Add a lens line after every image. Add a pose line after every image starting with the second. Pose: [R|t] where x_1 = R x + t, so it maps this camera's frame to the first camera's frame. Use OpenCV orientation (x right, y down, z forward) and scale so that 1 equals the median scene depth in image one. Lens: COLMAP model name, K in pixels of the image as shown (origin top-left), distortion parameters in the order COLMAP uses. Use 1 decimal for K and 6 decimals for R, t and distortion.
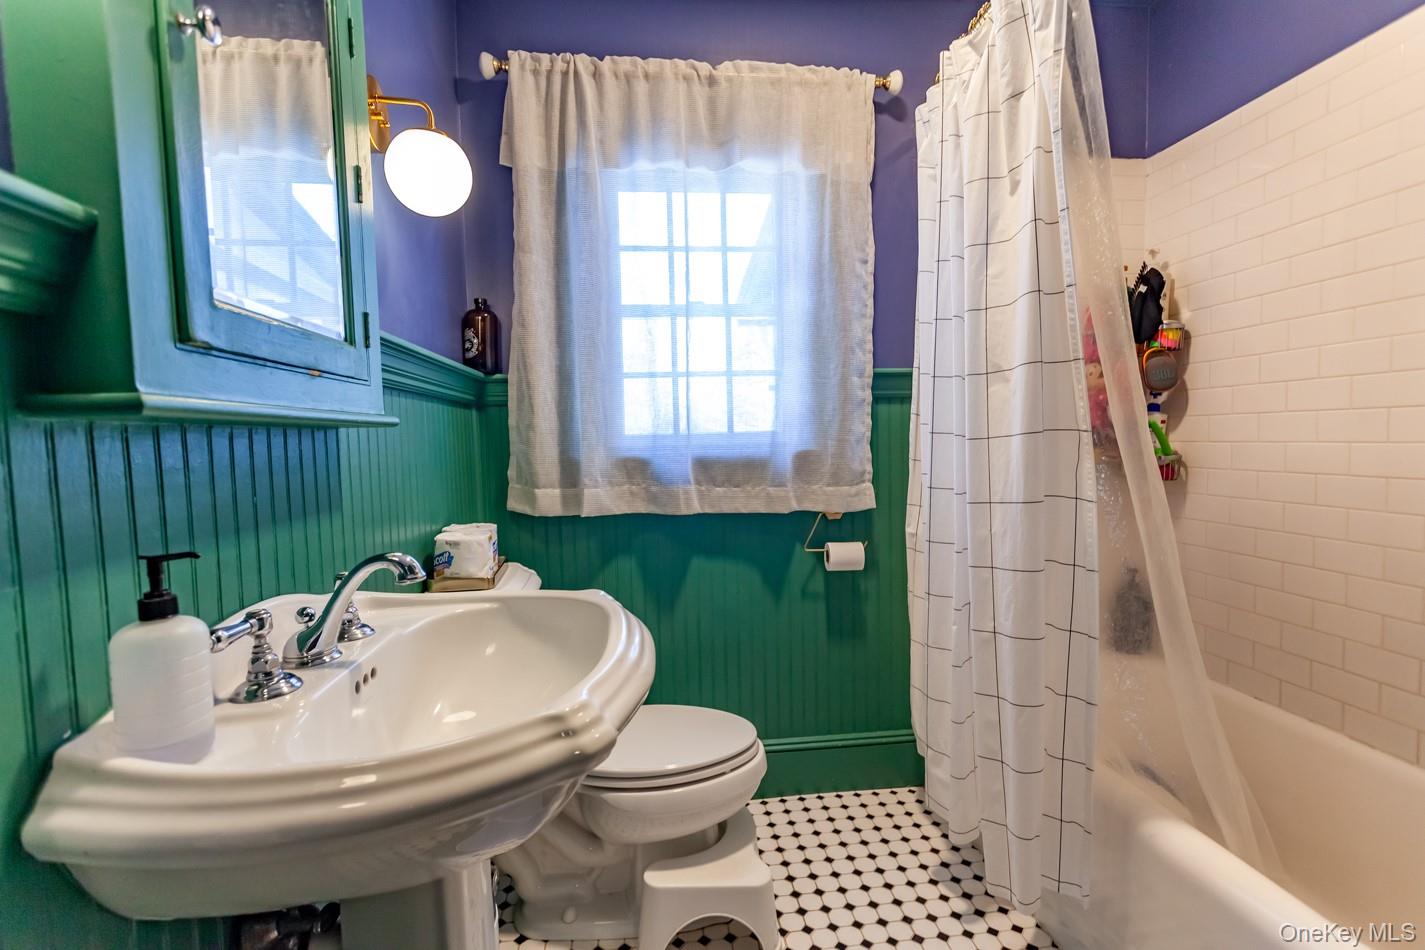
lens RADIAL K [[671.5, 0, 714.2], [0, 671.5, 462.0], [0, 0, 1]] dist [0.002392, 0.000805]
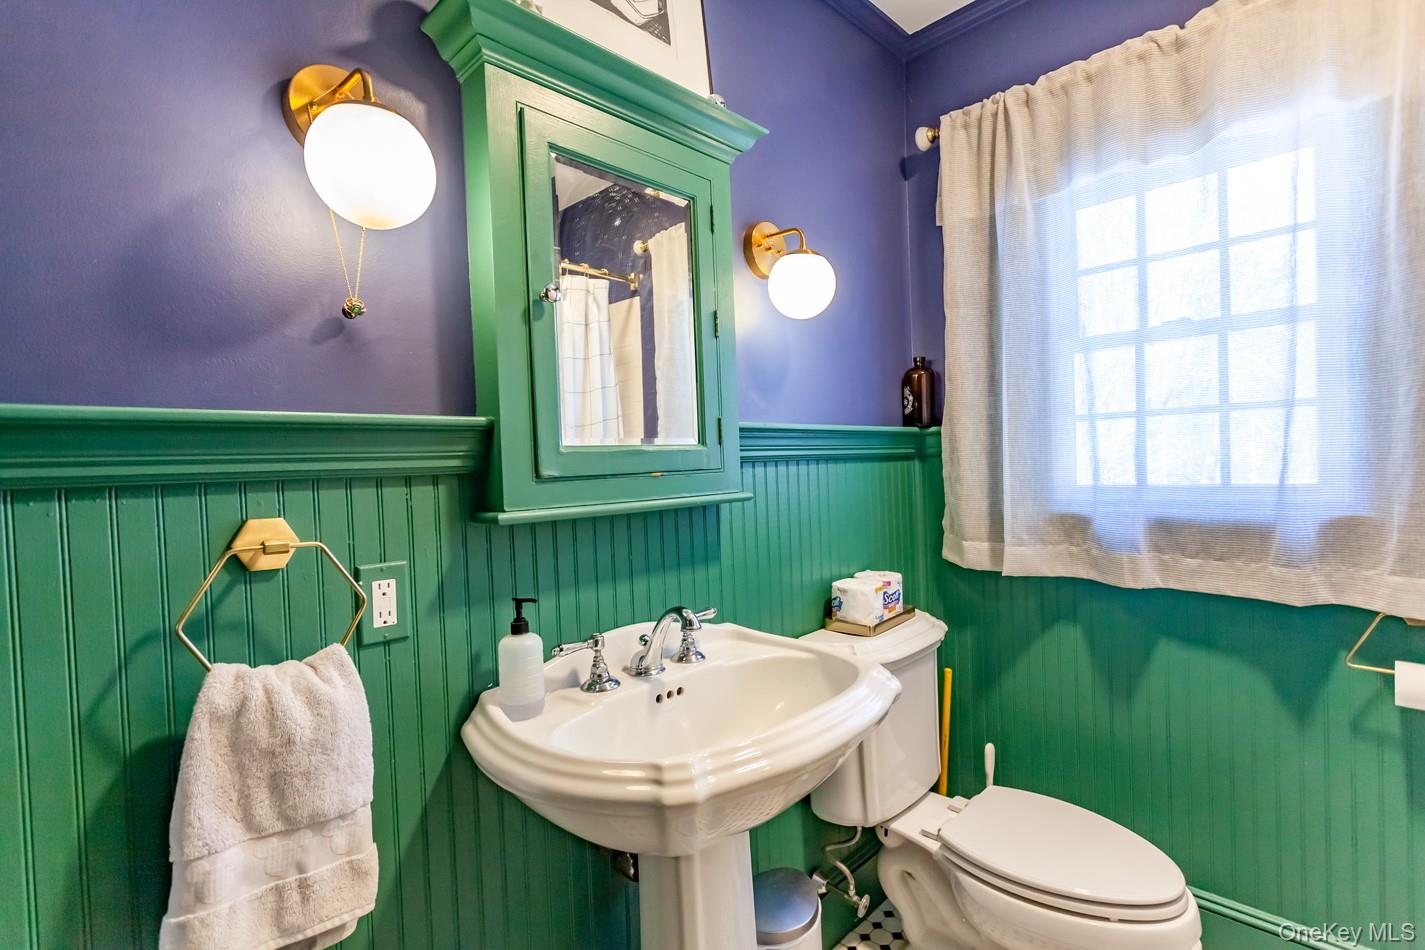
lens RADIAL K [[668.8, 0, 712.7], [0, 668.8, 458.6], [0, 0, 1]] dist [-0.000636, 0.000221]
pose [[0.623245, -0.004864, -0.782012, 0.277896], [-0.006080, 0.999920, -0.011066, -0.068040], [0.782003, 0.011652, 0.623165, 0.084215]]
